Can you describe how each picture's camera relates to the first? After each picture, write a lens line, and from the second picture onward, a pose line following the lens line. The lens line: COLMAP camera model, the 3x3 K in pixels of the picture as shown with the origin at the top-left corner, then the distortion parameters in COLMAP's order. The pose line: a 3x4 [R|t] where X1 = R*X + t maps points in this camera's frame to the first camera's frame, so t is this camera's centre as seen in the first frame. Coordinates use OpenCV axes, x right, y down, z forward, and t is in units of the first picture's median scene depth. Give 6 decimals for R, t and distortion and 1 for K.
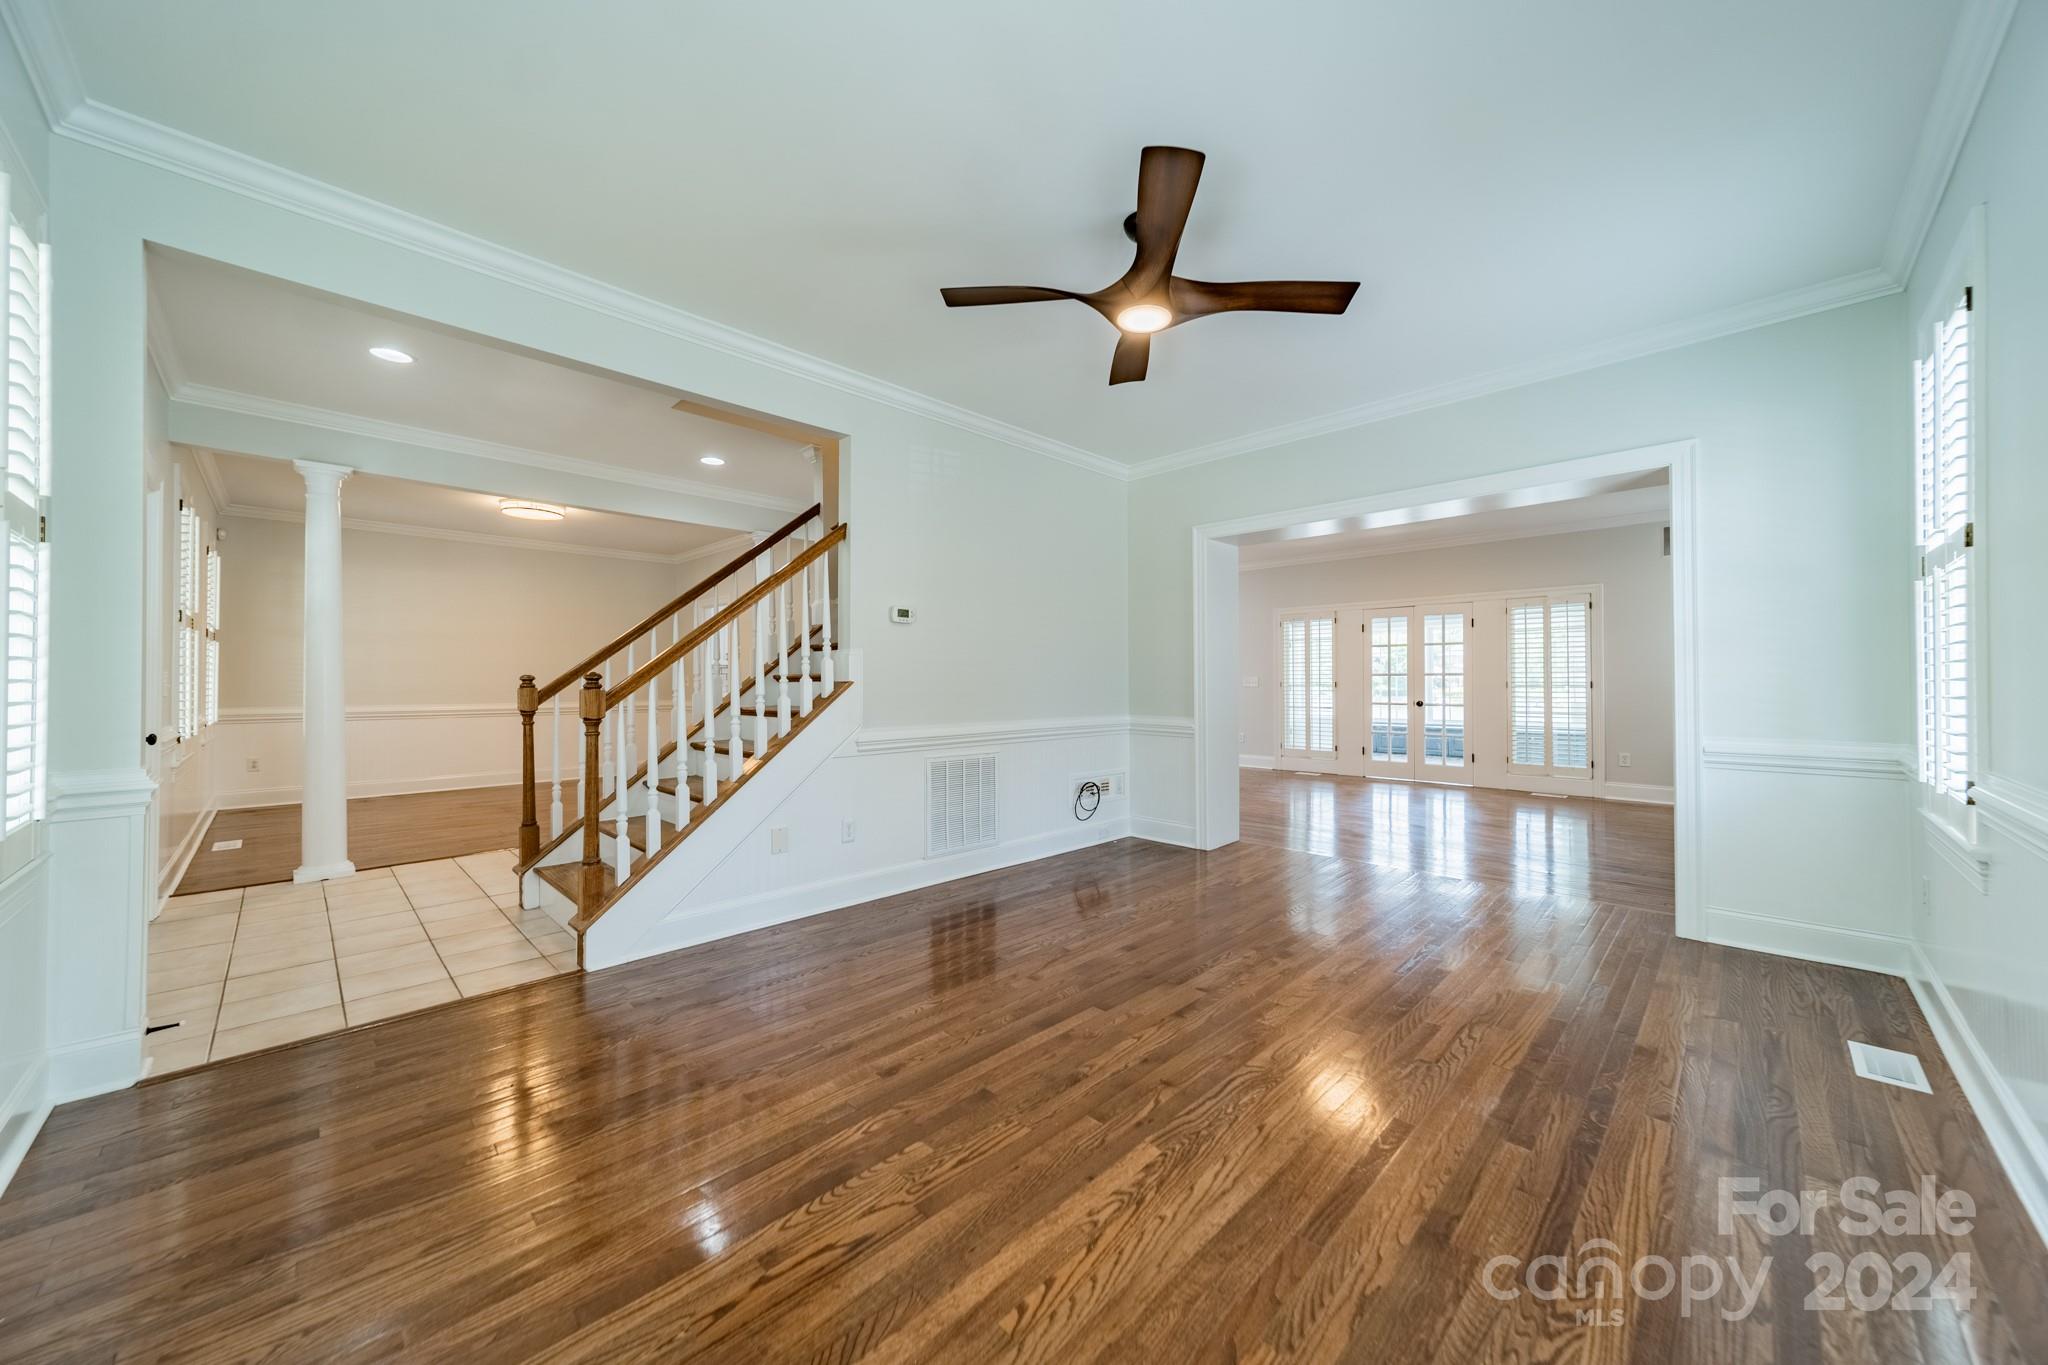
lens RADIAL K [[730.4, 0, 1025.2], [0, 730.4, 674.8], [0, 0, 1]] dist [-0.000712, -0.000036]
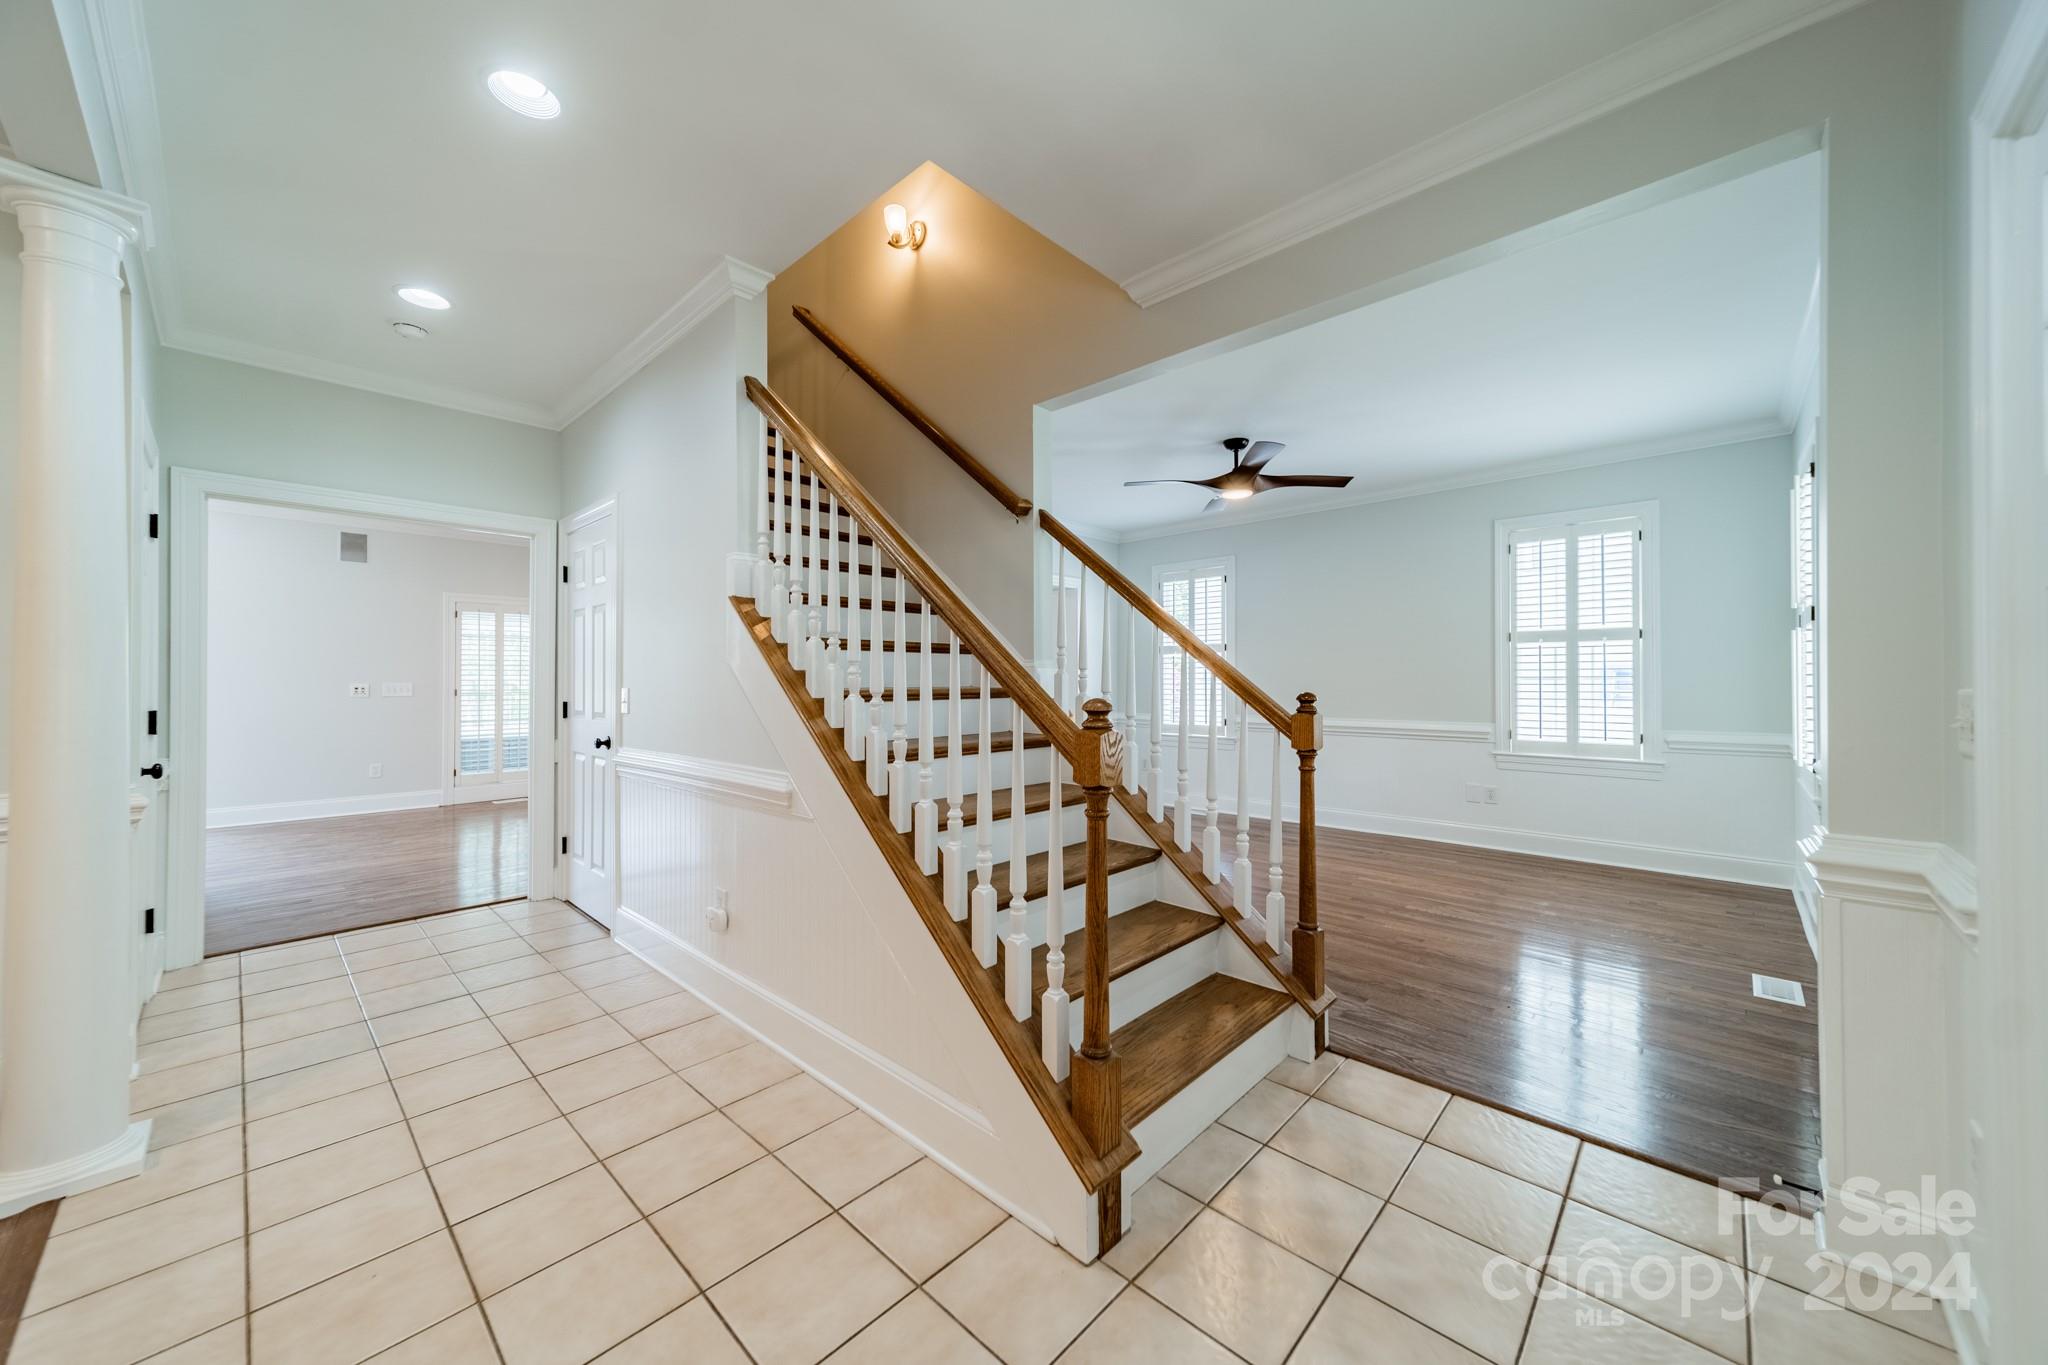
lens RADIAL K [[730.4, 0, 1025.2], [0, 730.4, 674.8], [0, 0, 1]] dist [-0.000712, -0.000036]
pose [[-0.034630, 0.012554, 0.999321, -1.036867], [-0.008390, 0.999882, -0.012852, -0.004510], [-0.999365, -0.008830, -0.034520, 1.007456]]
